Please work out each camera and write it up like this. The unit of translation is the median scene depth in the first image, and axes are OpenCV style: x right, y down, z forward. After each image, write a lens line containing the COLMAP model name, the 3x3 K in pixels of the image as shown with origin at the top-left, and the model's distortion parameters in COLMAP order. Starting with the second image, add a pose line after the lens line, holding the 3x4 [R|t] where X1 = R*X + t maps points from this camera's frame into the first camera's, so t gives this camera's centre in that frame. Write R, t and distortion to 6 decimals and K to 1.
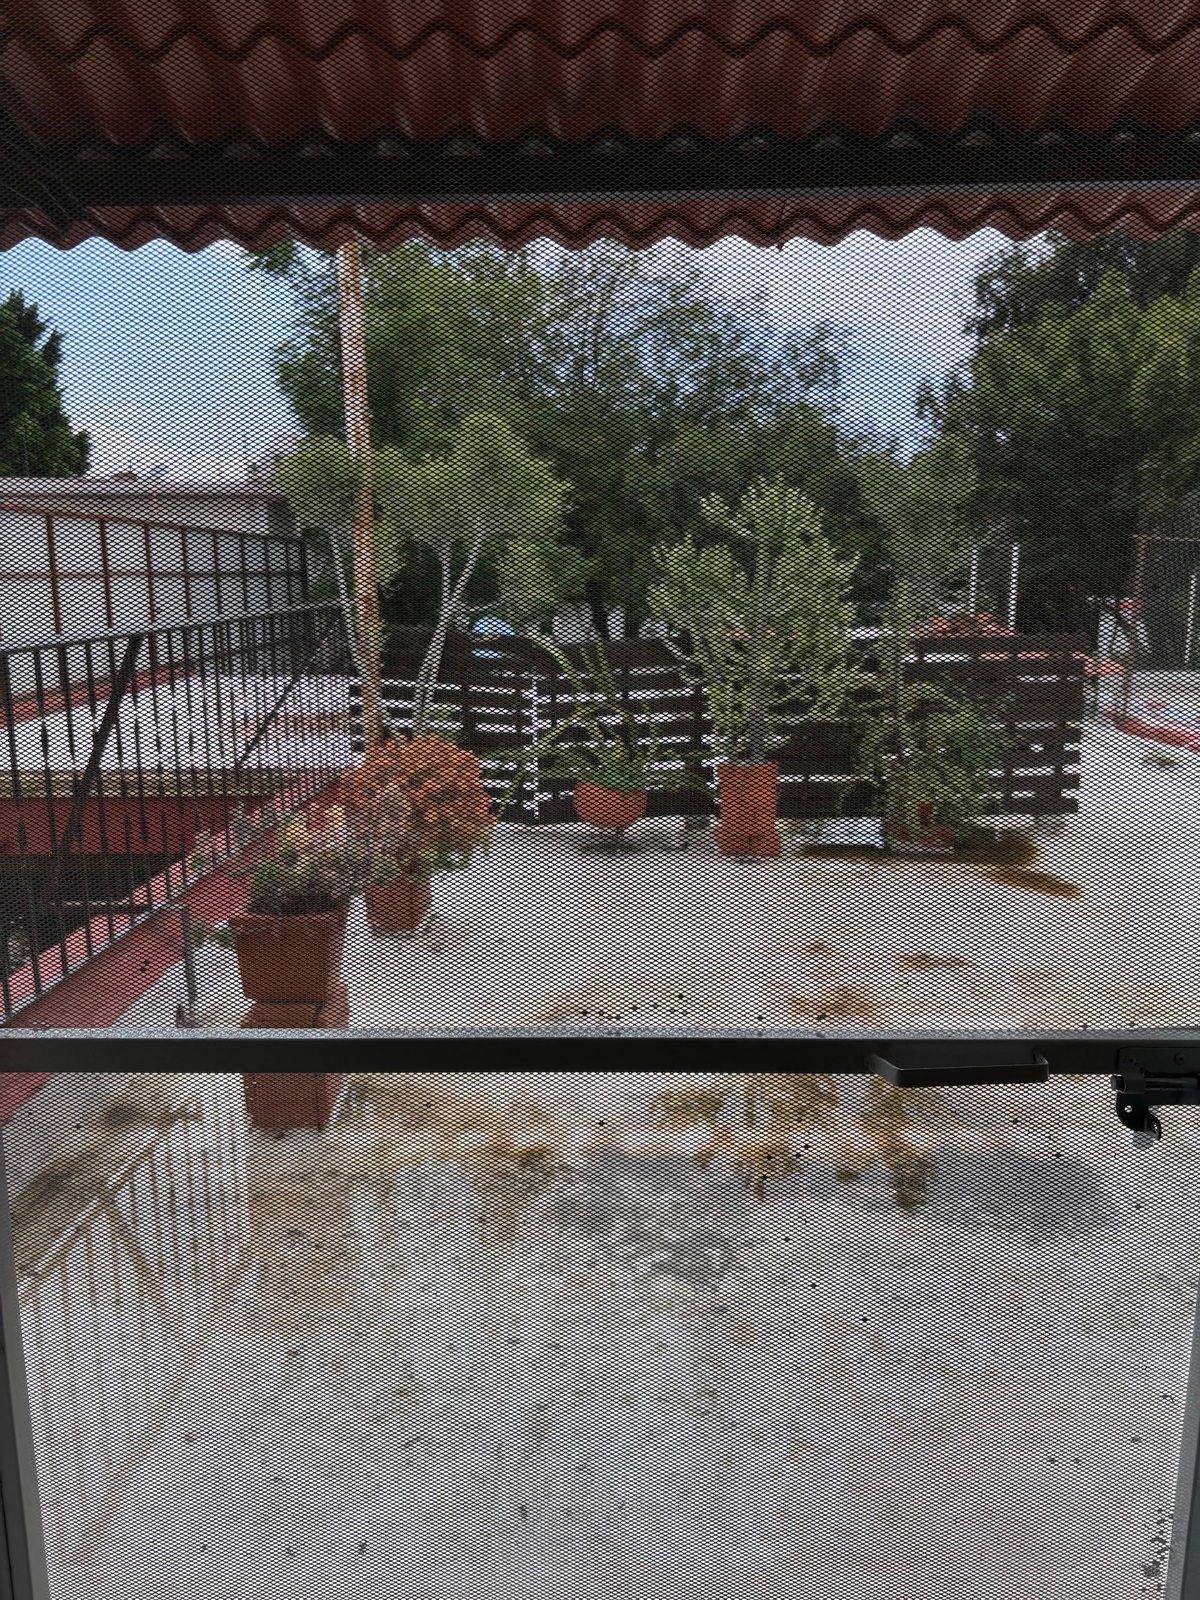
lens RADIAL K [[1186.9, 0, 589.4], [0, 1186.9, 813.9], [0, 0, 1]] dist [0.031436, -0.042756]
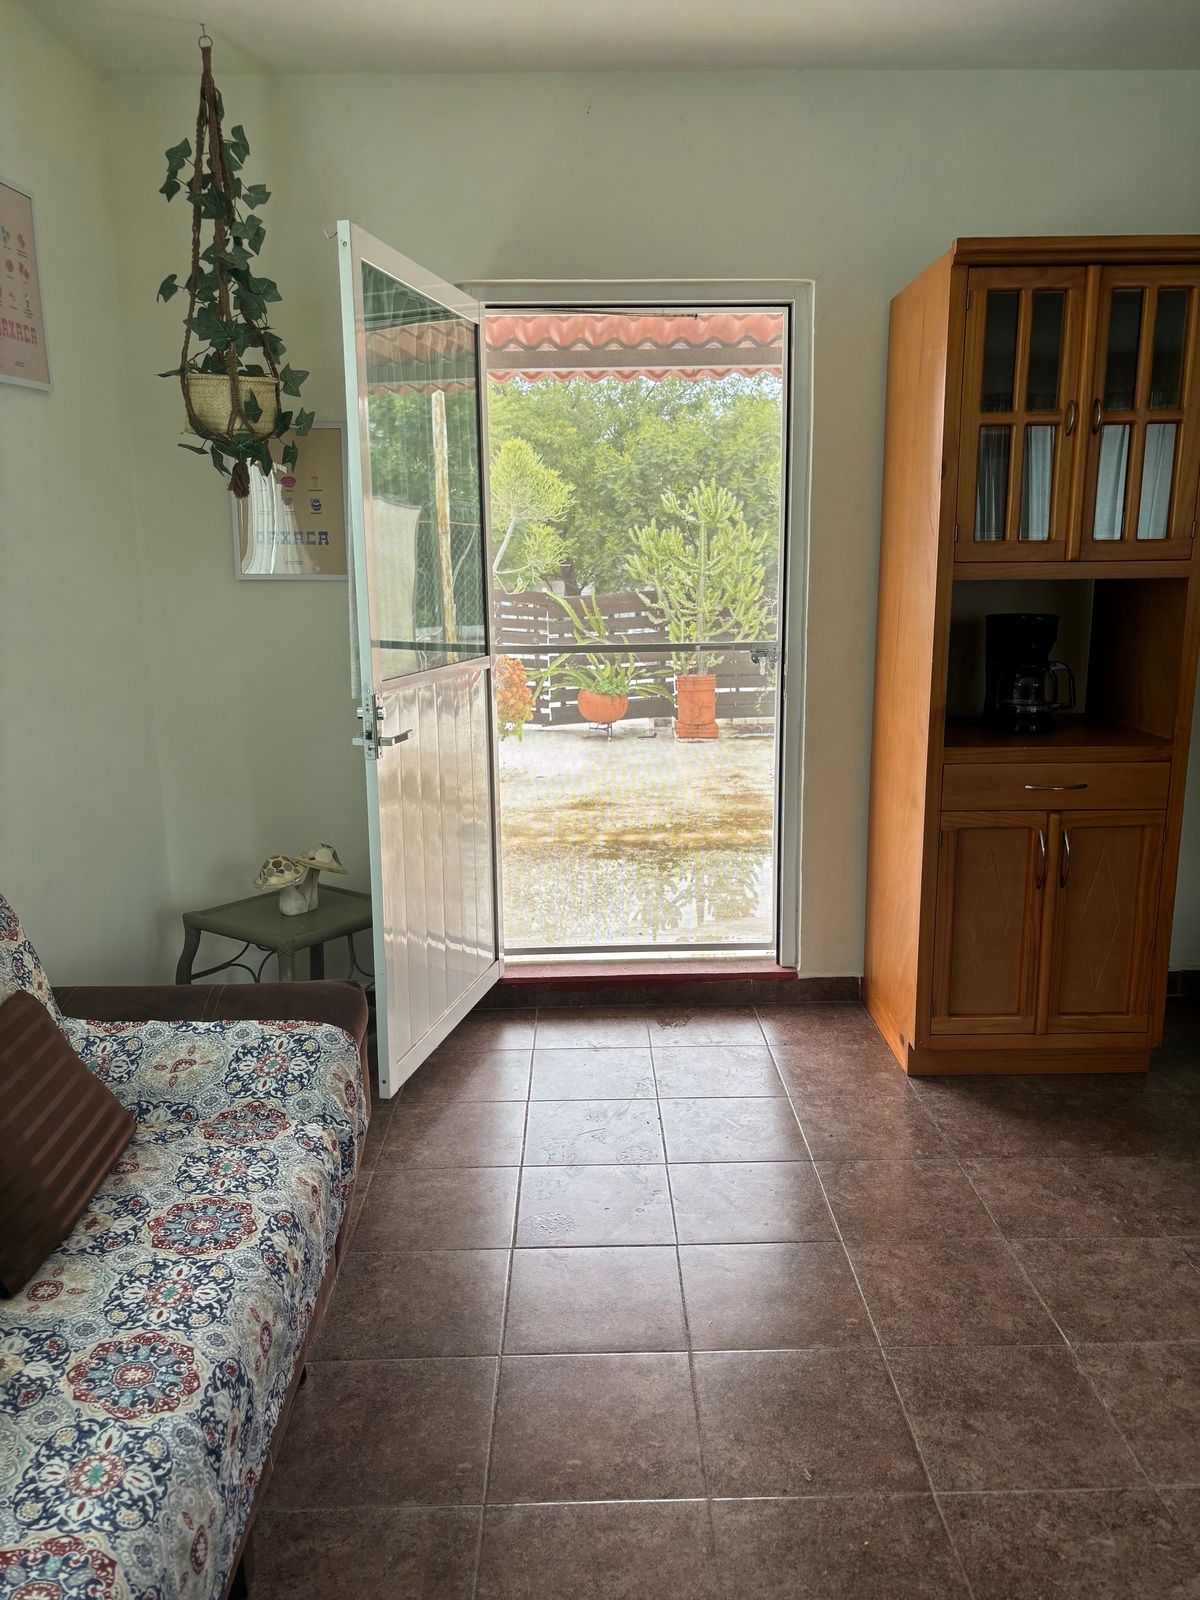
lens RADIAL K [[1186.9, 0, 605.6], [0, 1186.9, 831.5], [0, 0, 1]] dist [0.031436, -0.042756]
pose [[0.999131, -0.017695, 0.037741, -0.035100], [0.016628, 0.999458, 0.028410, 0.099285], [-0.038224, -0.027758, 0.998884, -0.441575]]
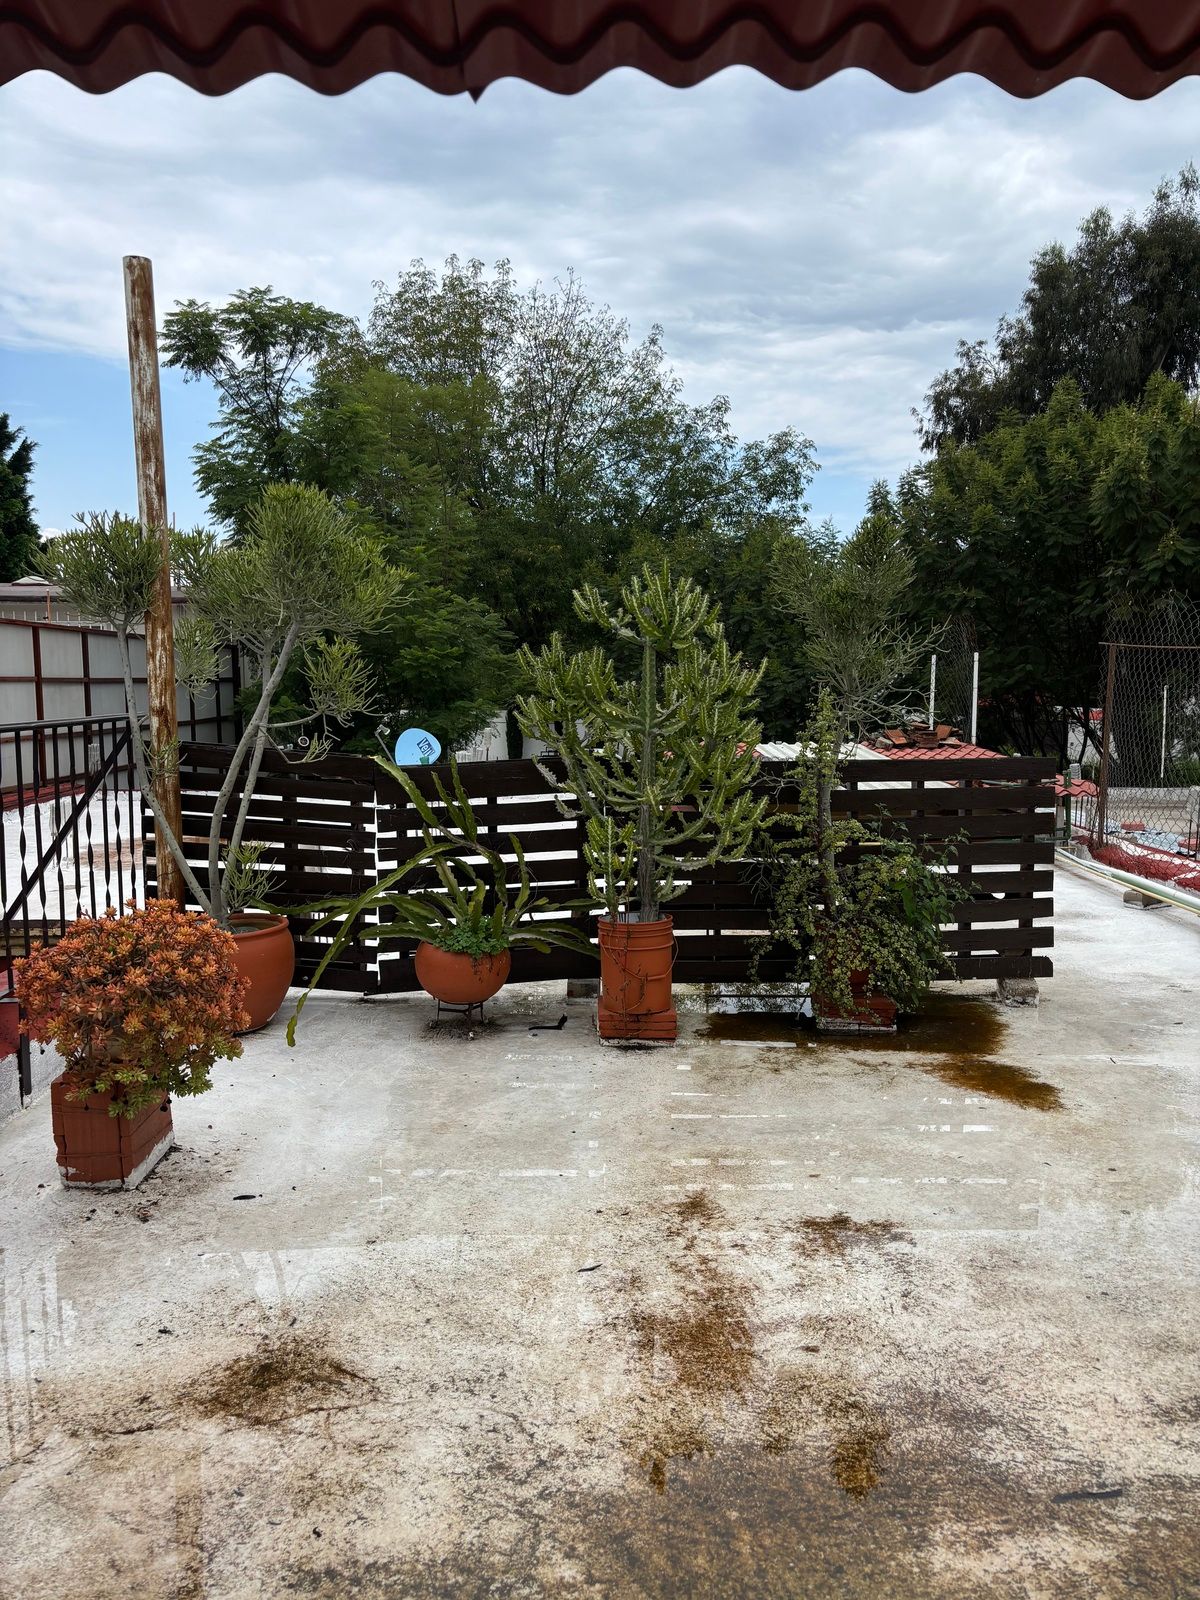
lens RADIAL K [[1186.9, 0, 604.7], [0, 1186.9, 798.4], [0, 0, 1]] dist [0.031436, -0.042756]
pose [[0.999581, 0.000985, 0.028922, 0.083771], [0.001947, 0.994866, -0.101187, -0.039358], [-0.028873, 0.101201, 0.994447, 0.194113]]
